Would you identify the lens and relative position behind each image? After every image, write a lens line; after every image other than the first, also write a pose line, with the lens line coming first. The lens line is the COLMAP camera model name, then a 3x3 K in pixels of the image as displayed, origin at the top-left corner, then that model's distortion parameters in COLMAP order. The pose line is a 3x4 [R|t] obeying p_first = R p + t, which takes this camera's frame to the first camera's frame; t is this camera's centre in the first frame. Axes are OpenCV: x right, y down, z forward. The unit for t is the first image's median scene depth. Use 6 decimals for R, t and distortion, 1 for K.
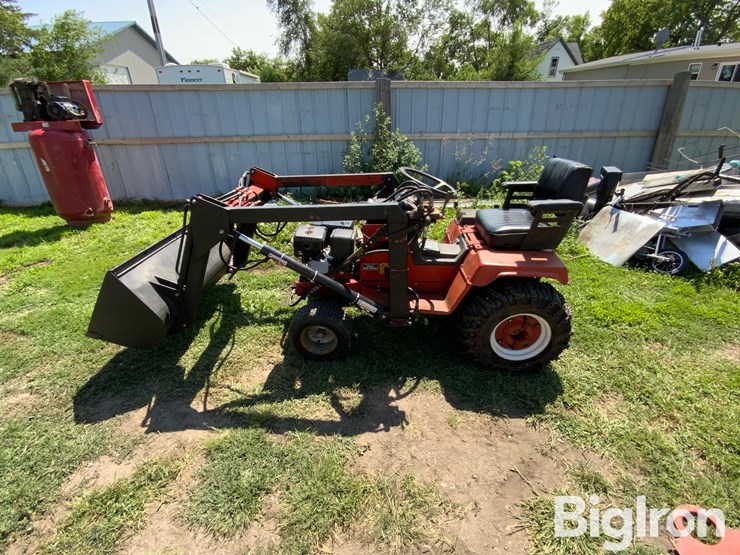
lens RADIAL K [[338.9, 0, 372.9], [0, 338.9, 280.3], [0, 0, 1]] dist [-0.005051, -0.003144]
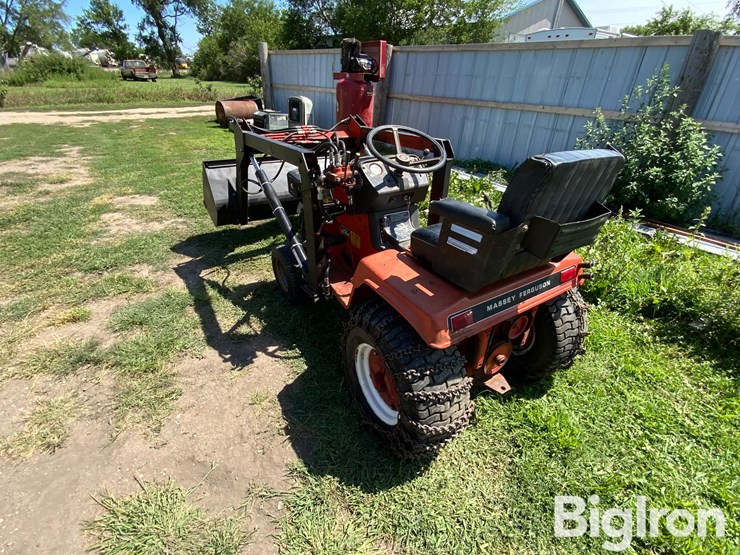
lens RADIAL K [[368.7, 0, 371.9], [0, 368.7, 278.3], [0, 0, 1]] dist [-0.007227, -0.000224]
pose [[0.576517, 0.420198, -0.700758, 0.673722], [-0.407044, 0.891334, 0.199597, -0.130884], [0.708480, 0.170168, 0.684908, 0.342522]]
